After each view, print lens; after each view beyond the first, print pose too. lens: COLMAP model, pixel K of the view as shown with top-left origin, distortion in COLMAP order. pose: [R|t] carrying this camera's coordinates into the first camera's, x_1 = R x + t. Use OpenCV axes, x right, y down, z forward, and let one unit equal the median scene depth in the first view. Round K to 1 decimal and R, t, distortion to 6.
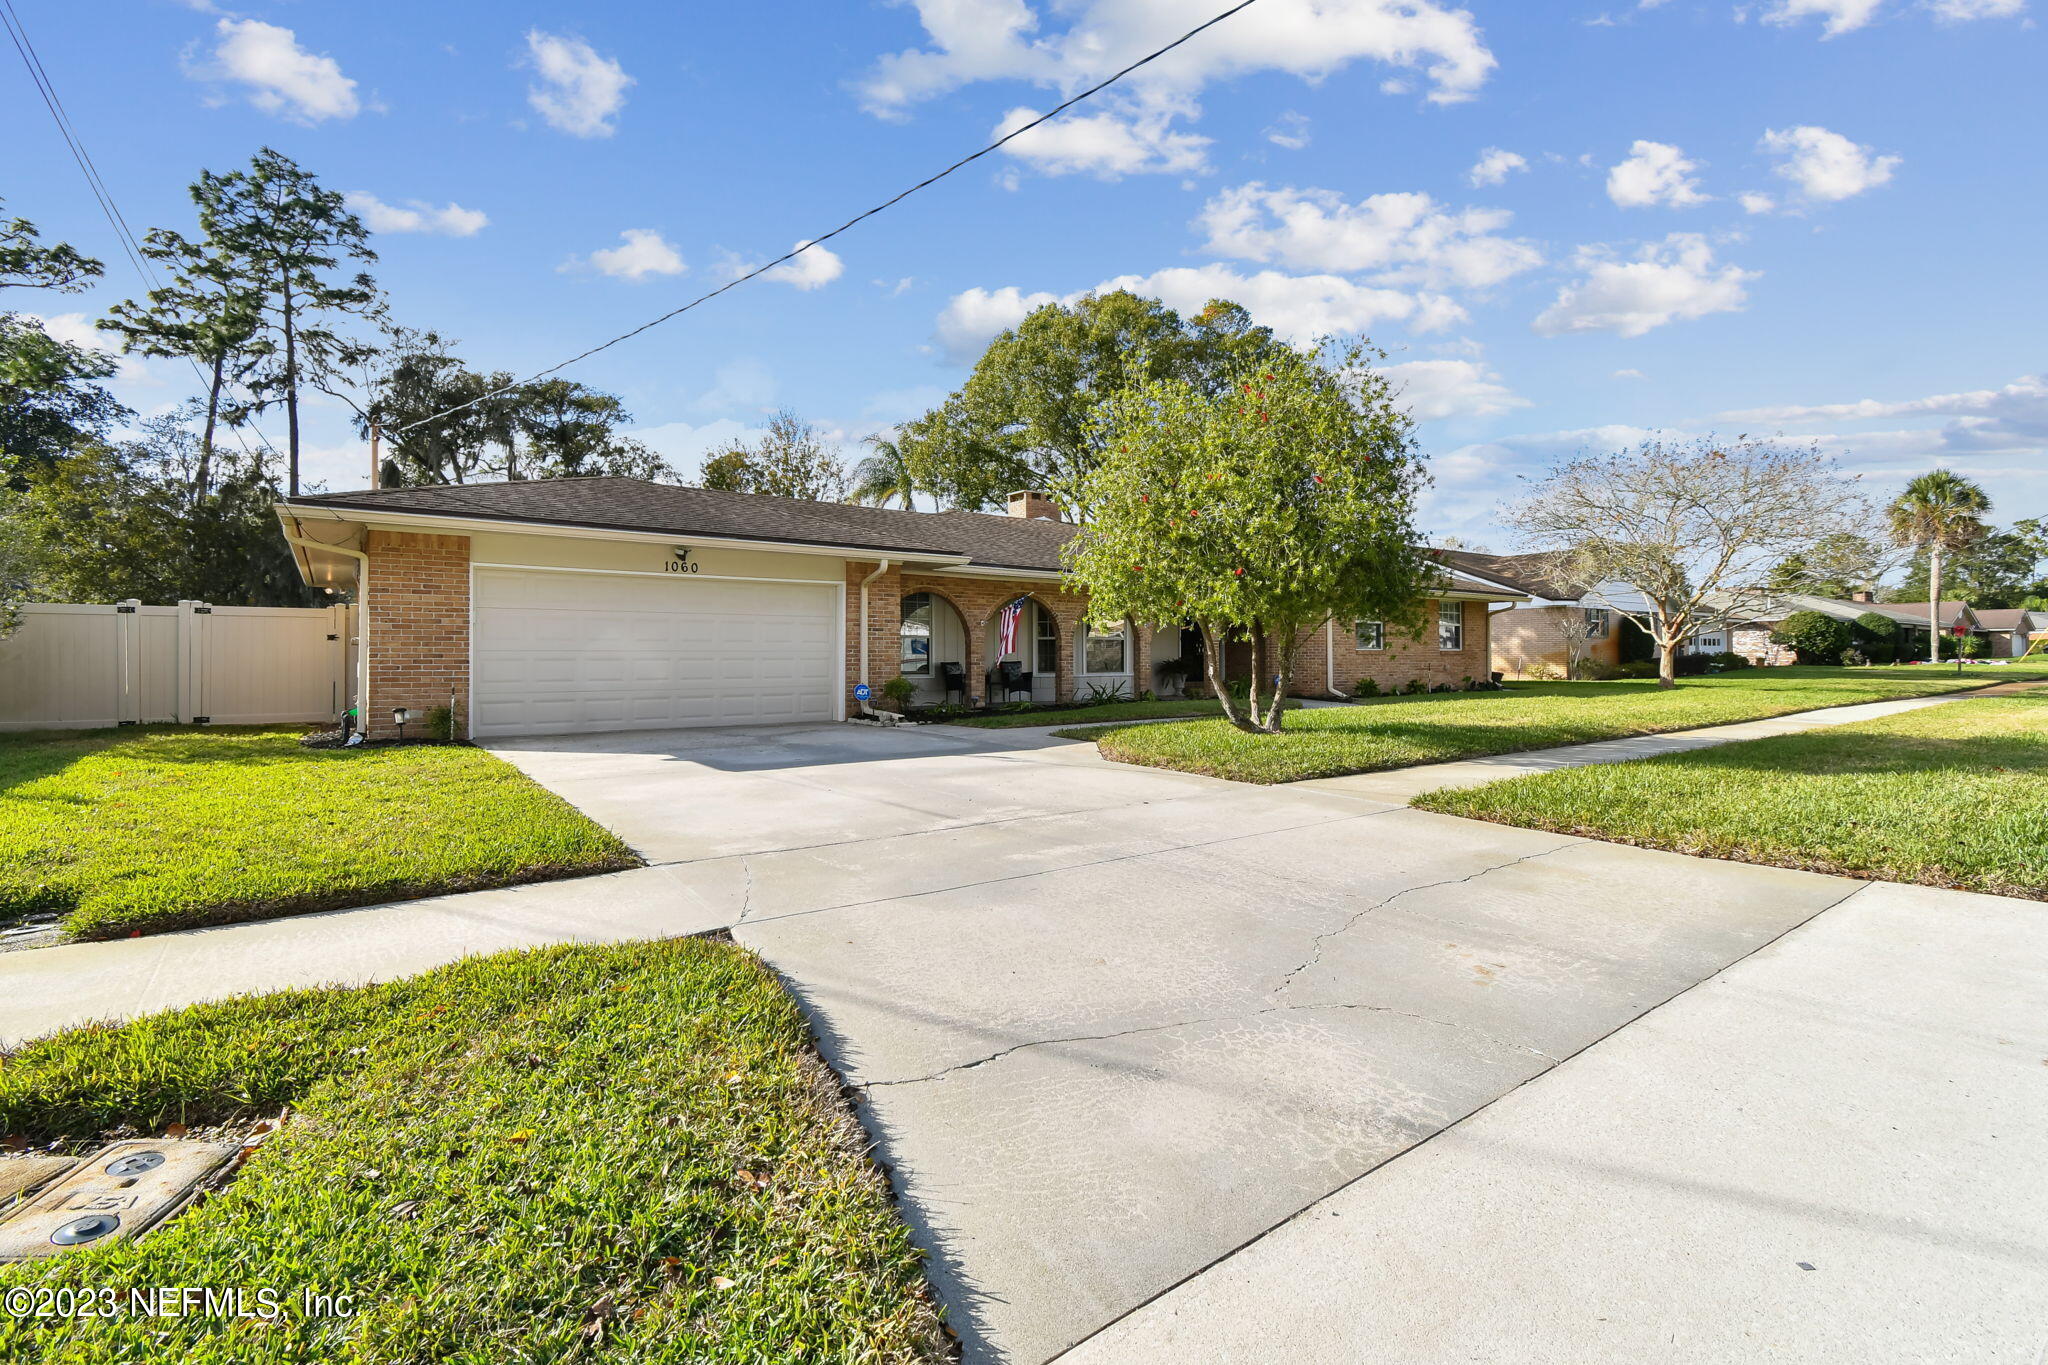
lens RADIAL K [[891.8, 0, 1011.2], [0, 891.8, 674.7], [0, 0, 1]] dist [0.000280, 0.000026]
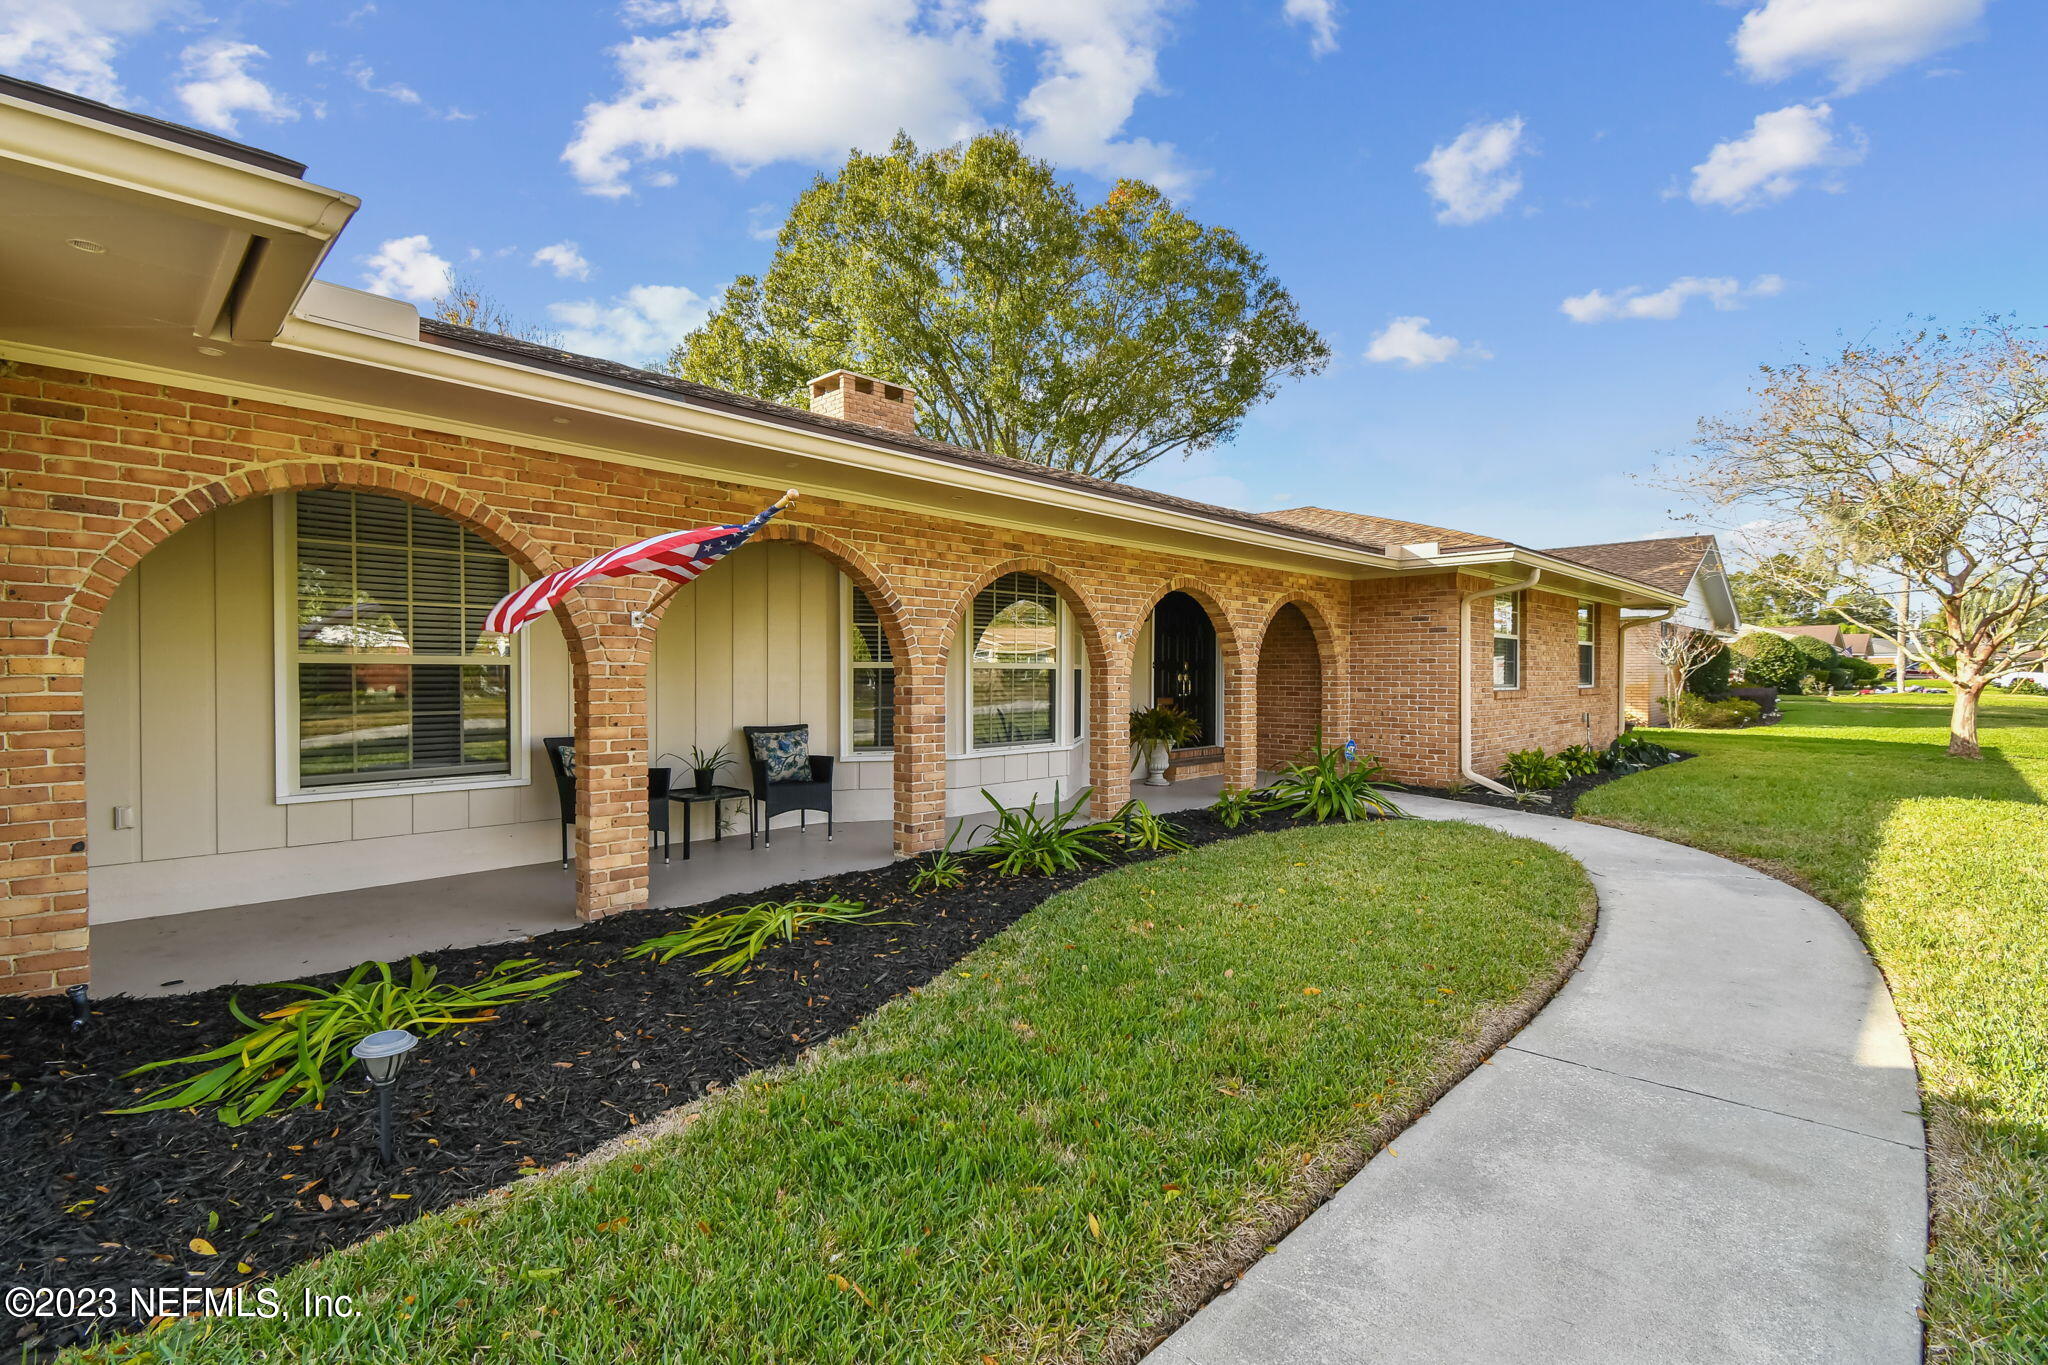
lens RADIAL K [[891.8, 0, 1011.2], [0, 891.8, 674.7], [0, 0, 1]] dist [0.000280, 0.000026]
pose [[0.986663, 0.005151, 0.162697, 0.035272], [-0.002382, 0.999849, -0.017208, -0.030620], [-0.162762, 0.016591, 0.986526, 0.604071]]
